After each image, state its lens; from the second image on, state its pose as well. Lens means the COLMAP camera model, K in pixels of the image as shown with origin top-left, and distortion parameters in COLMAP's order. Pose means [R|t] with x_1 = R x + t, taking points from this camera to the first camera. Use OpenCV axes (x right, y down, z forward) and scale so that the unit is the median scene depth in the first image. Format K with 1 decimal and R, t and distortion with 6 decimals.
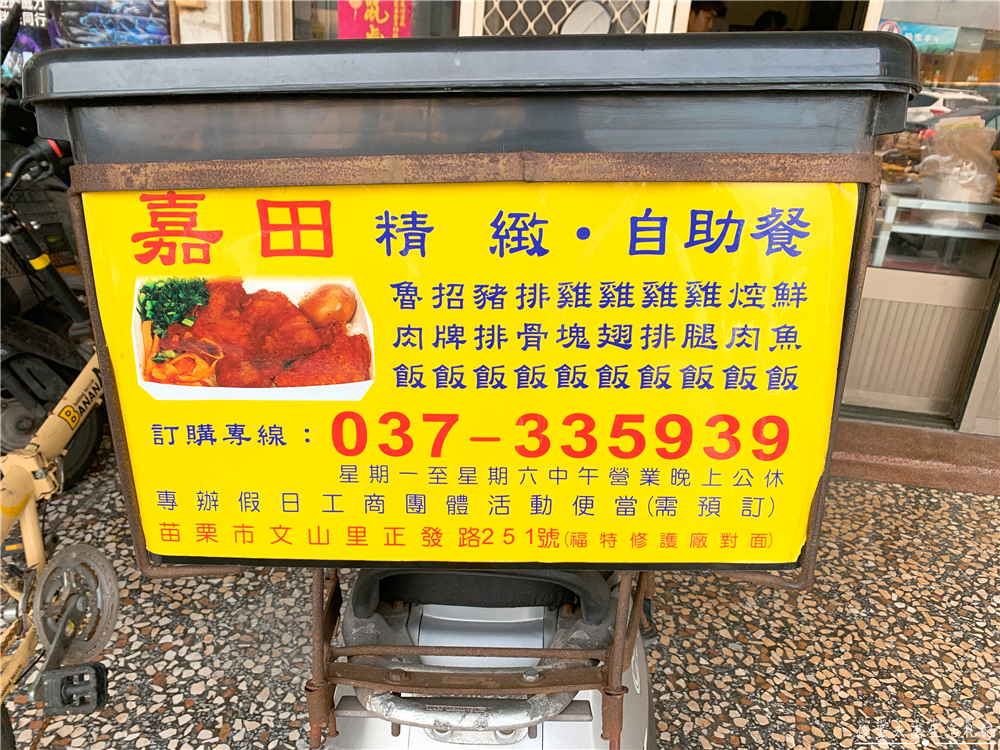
lens RADIAL K [[919.0, 0, 500.0], [0, 919.0, 375.0], [0, 0, 1]] dist [0.057543, -0.168298]
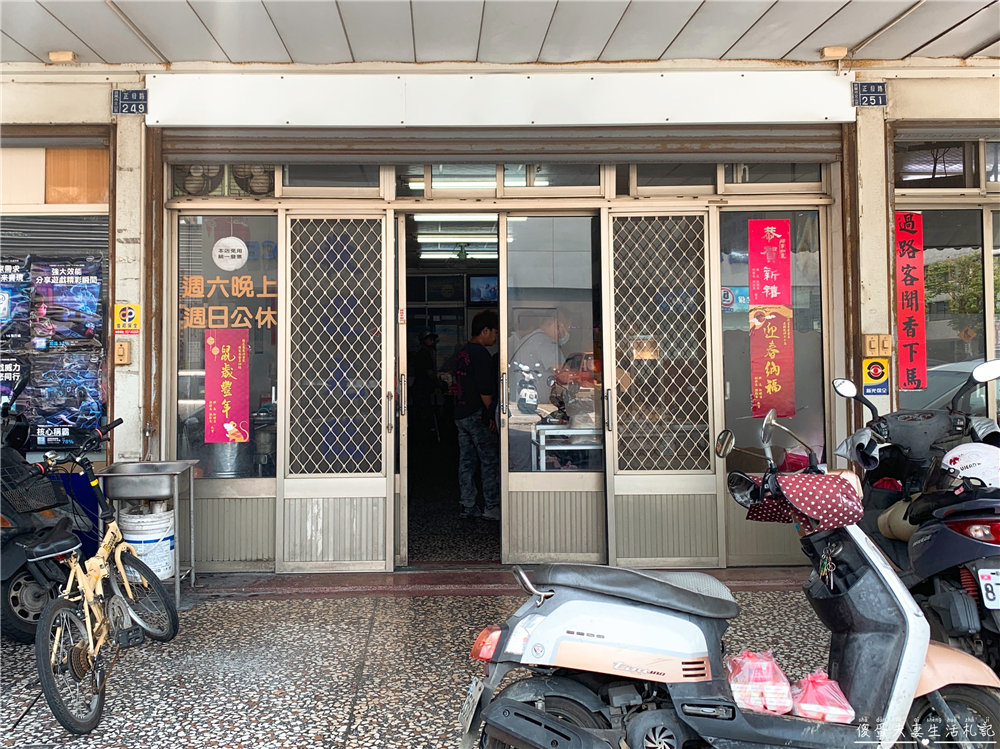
lens RADIAL K [[919.0, 0, 500.0], [0, 919.0, 374.5], [0, 0, 1]] dist [0.057543, -0.168298]
pose [[0.977181, -0.090911, 0.191971, 0.067858], [0.144122, 0.947682, -0.284829, 0.330572], [-0.156034, 0.305997, 0.939159, -1.101213]]
